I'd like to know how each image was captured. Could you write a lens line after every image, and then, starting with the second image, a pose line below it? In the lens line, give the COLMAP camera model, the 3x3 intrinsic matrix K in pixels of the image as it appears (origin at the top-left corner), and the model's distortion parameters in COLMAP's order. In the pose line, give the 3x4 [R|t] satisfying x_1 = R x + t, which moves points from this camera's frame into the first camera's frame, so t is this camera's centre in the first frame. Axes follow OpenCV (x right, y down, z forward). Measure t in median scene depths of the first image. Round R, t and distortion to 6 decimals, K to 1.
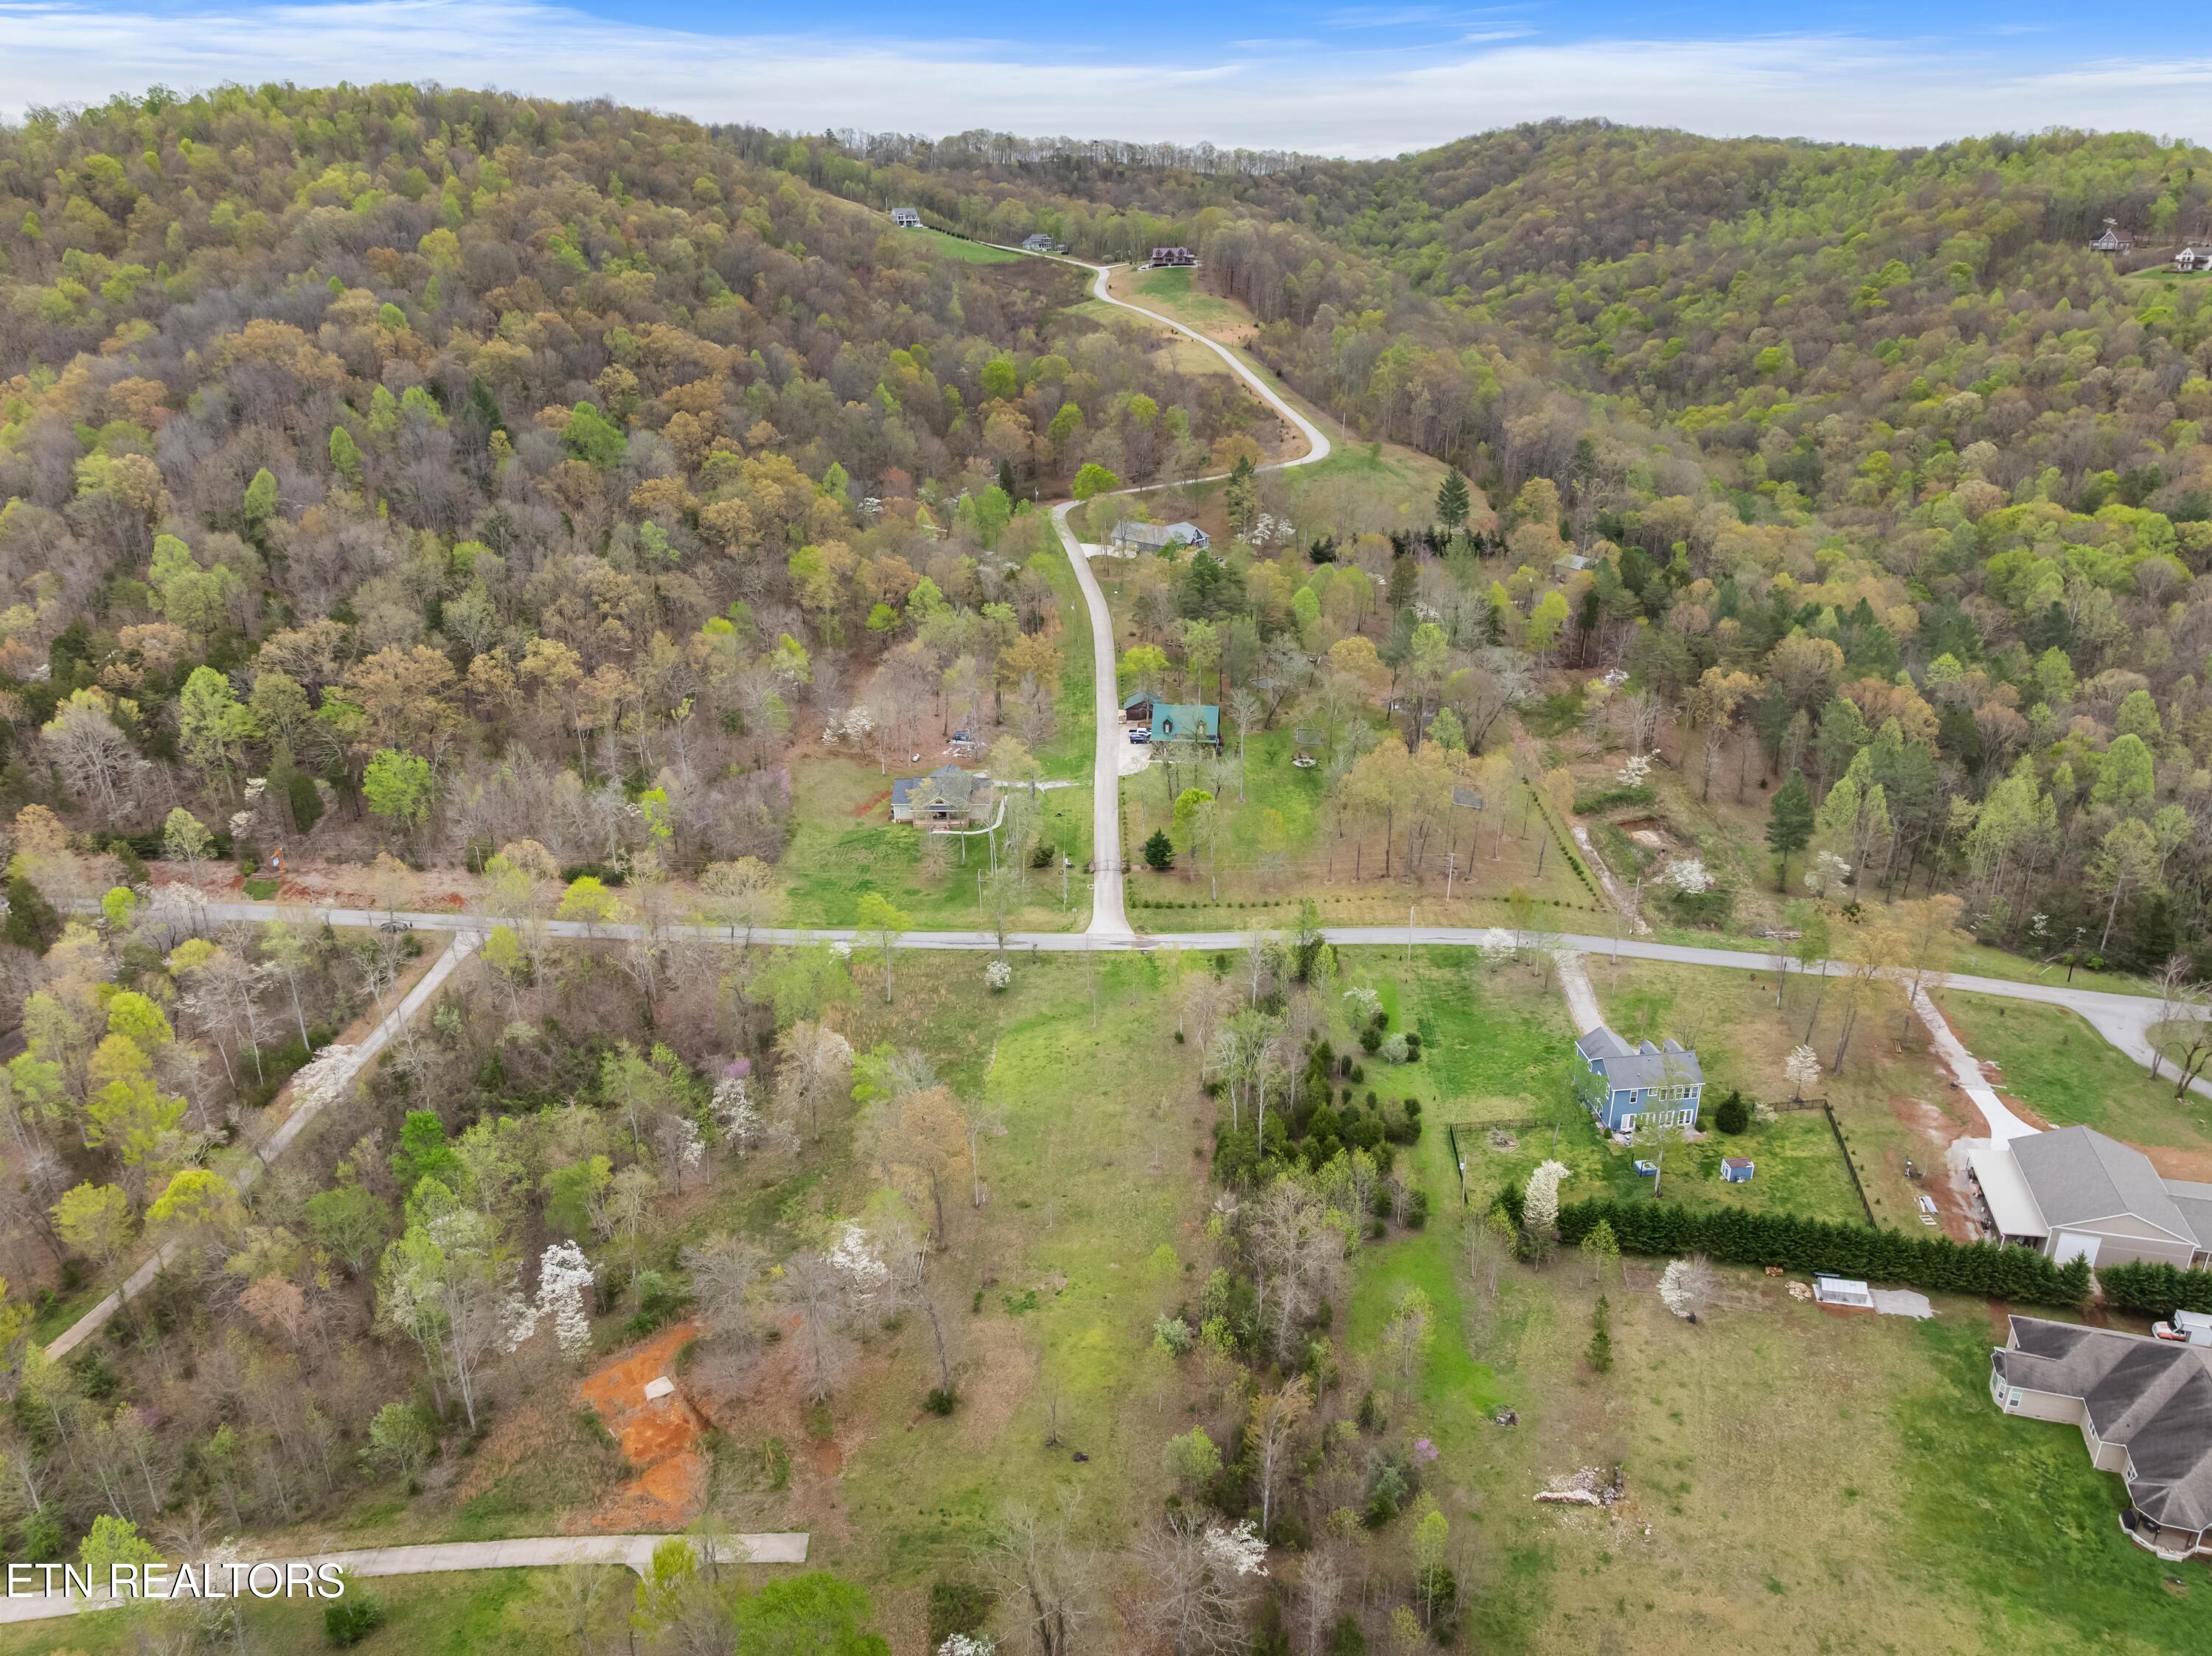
lens RADIAL K [[1553.7, 0, 1109.2], [0, 1553.7, 837.8], [0, 0, 1]] dist [-0.048319, 0.017328]
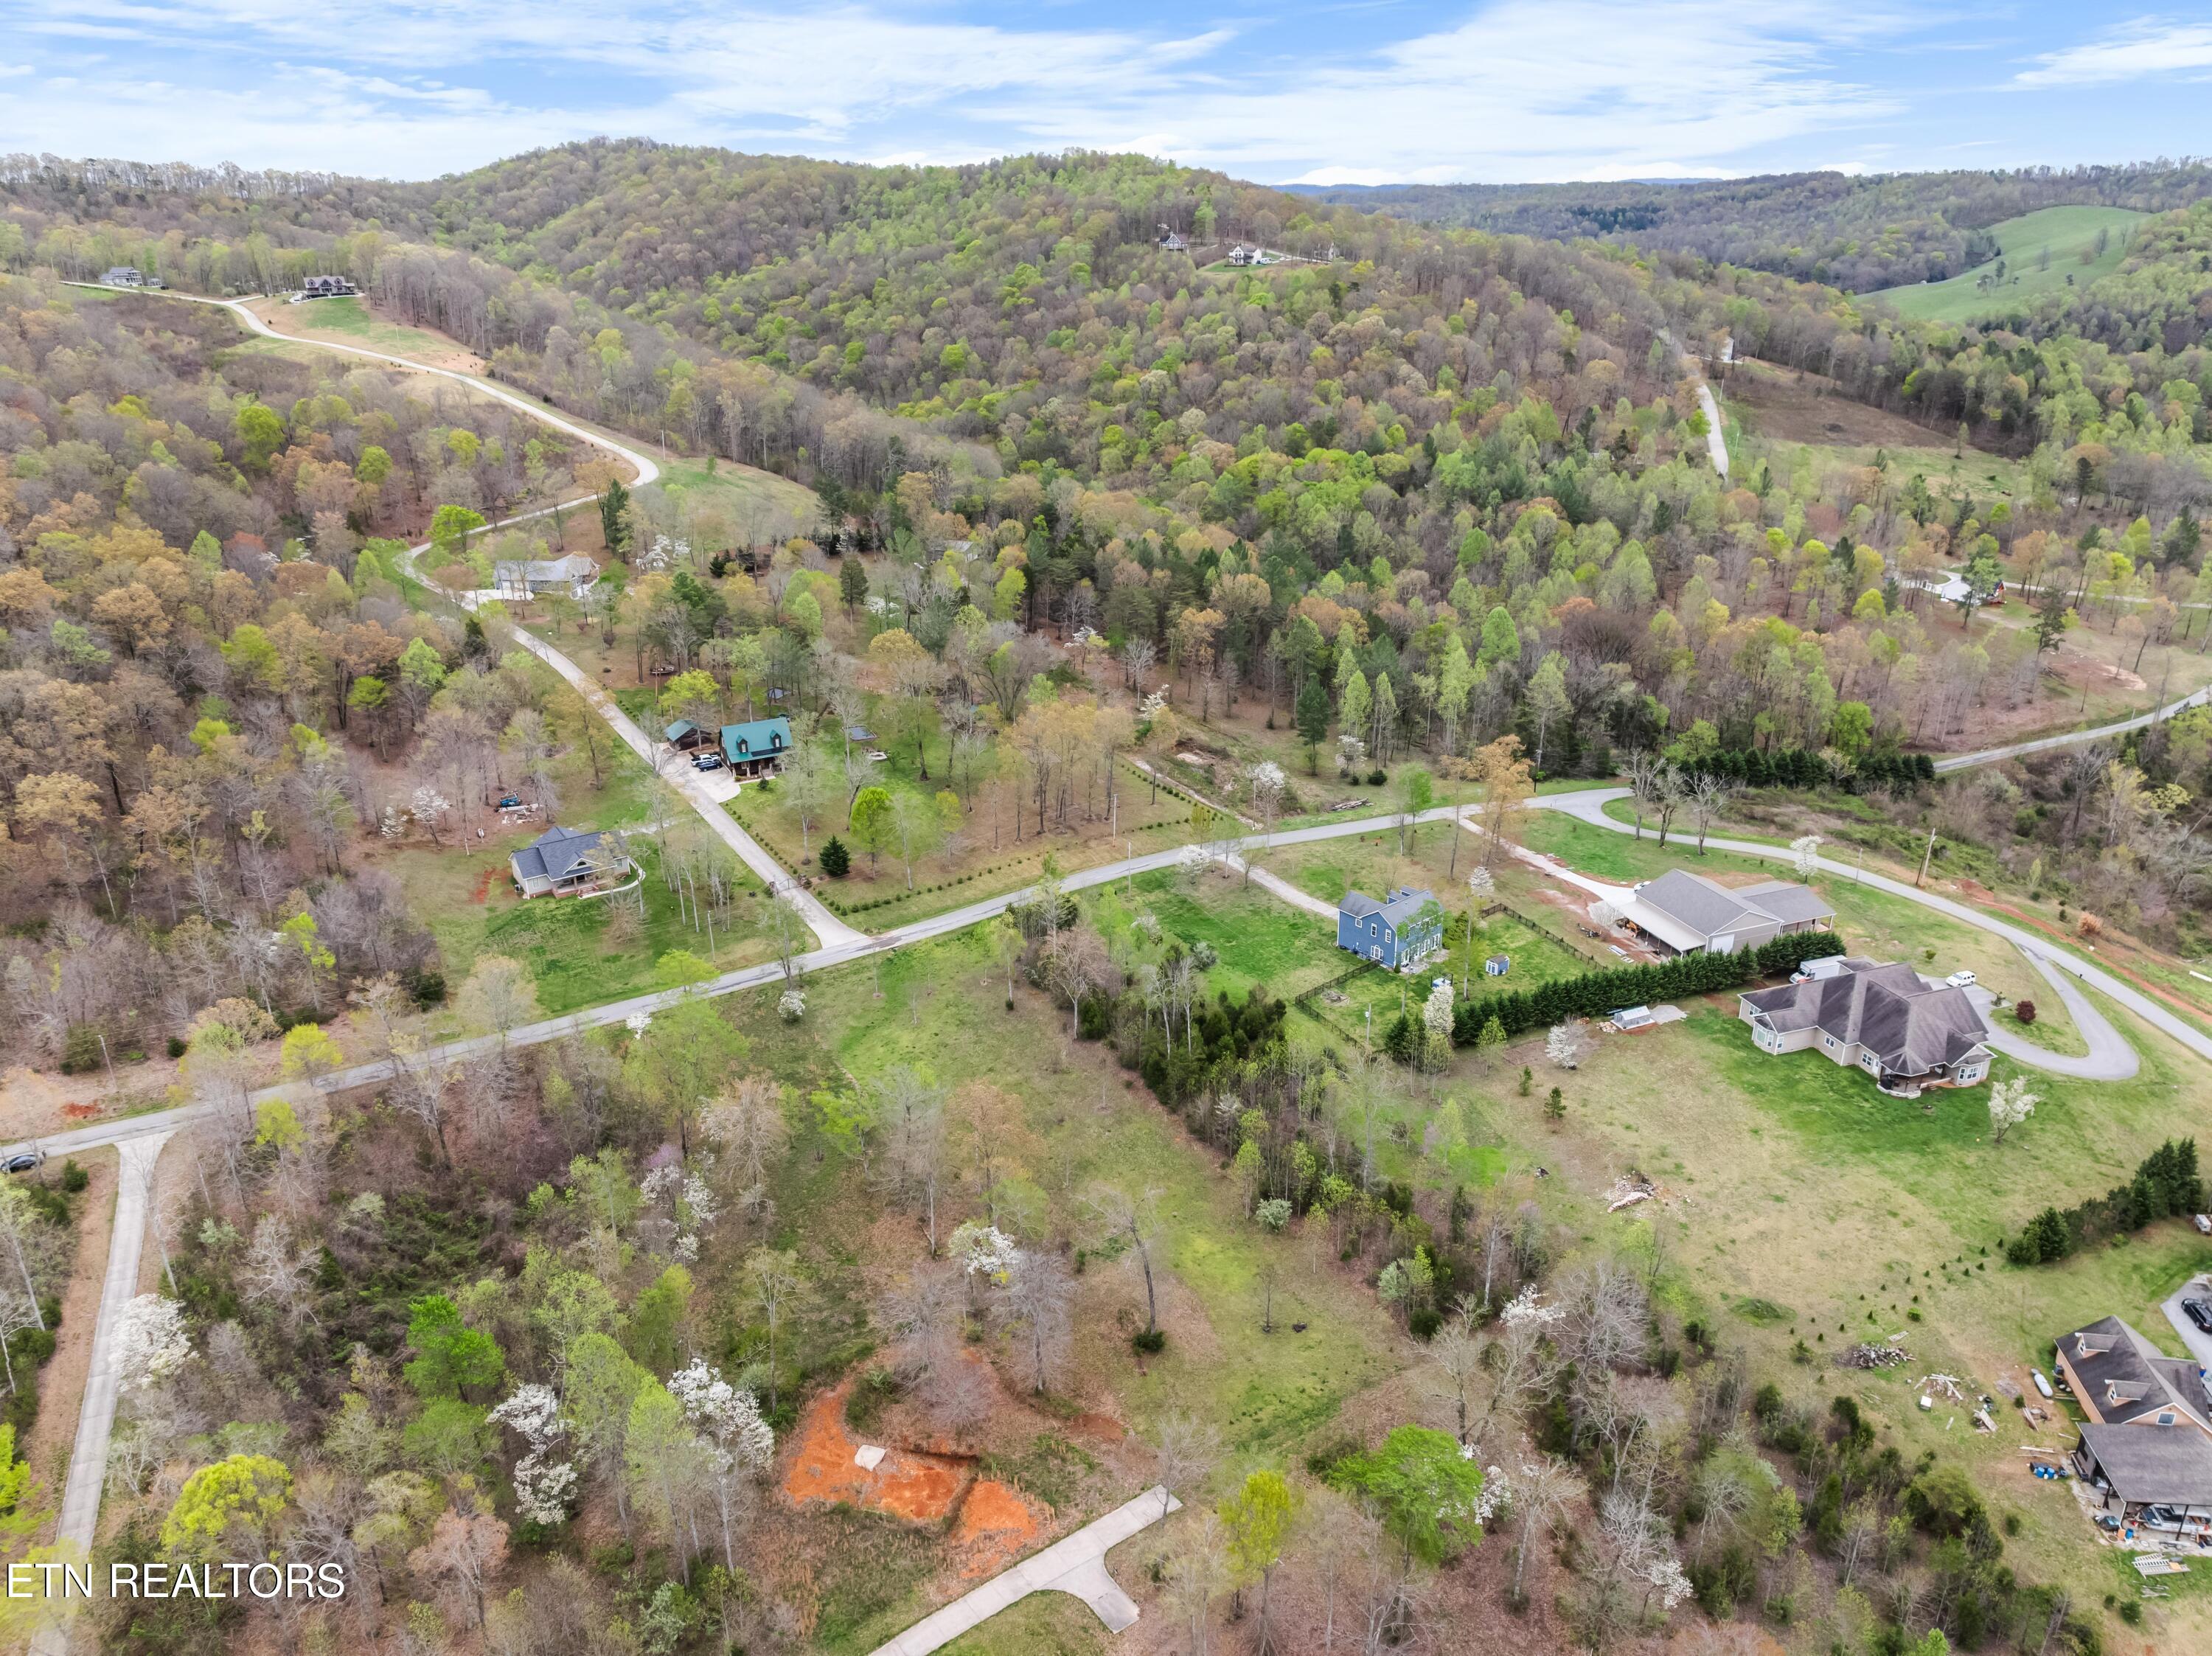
lens RADIAL K [[1553.7, 0, 1107.4], [0, 1553.7, 837.9], [0, 0, 1]] dist [-0.048319, 0.017328]
pose [[0.818421, -0.214978, 0.532889, -0.363563], [0.220843, 0.973831, 0.053688, -0.019447], [-0.530486, 0.073745, 0.844480, 0.056927]]
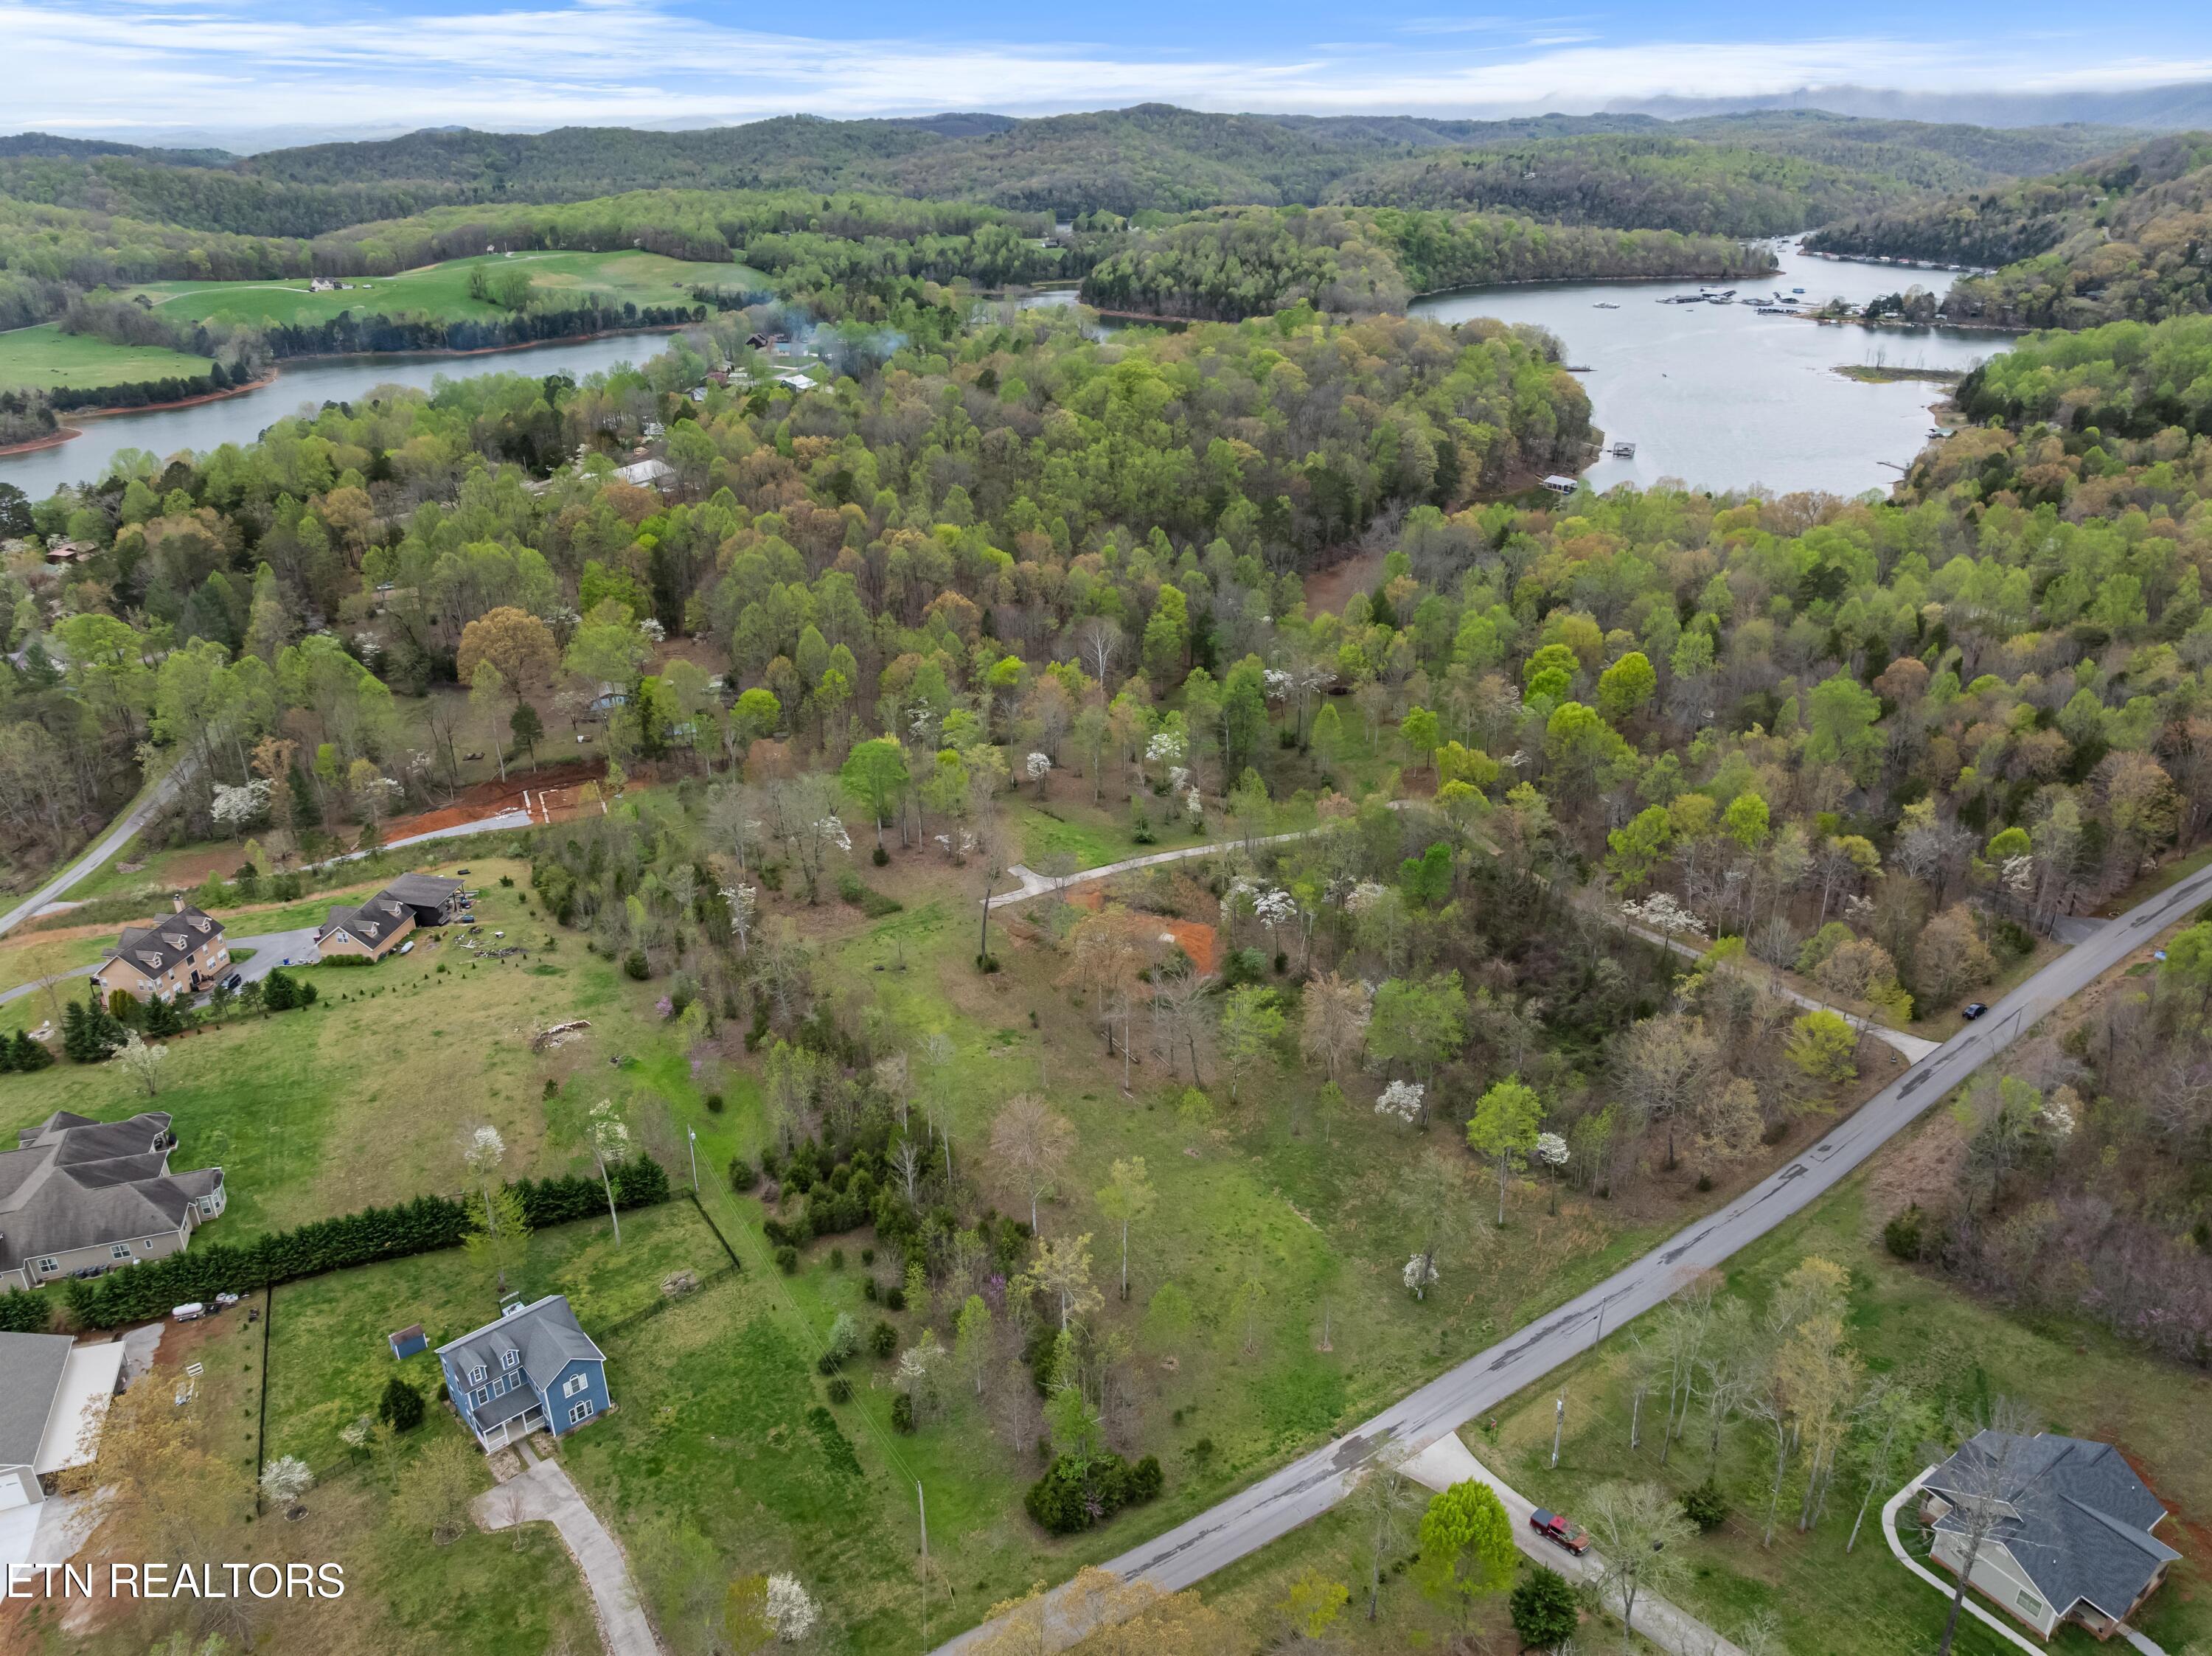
lens RADIAL K [[1553.7, 0, 1099.6], [0, 1553.7, 828.0], [0, 0, 1]] dist [-0.048319, 0.017328]
pose [[-0.811295, 0.260042, -0.523621, 0.329442], [-0.206815, 0.710069, 0.673075, -0.453257], [0.546834, 0.654355, -0.522295, 1.034251]]
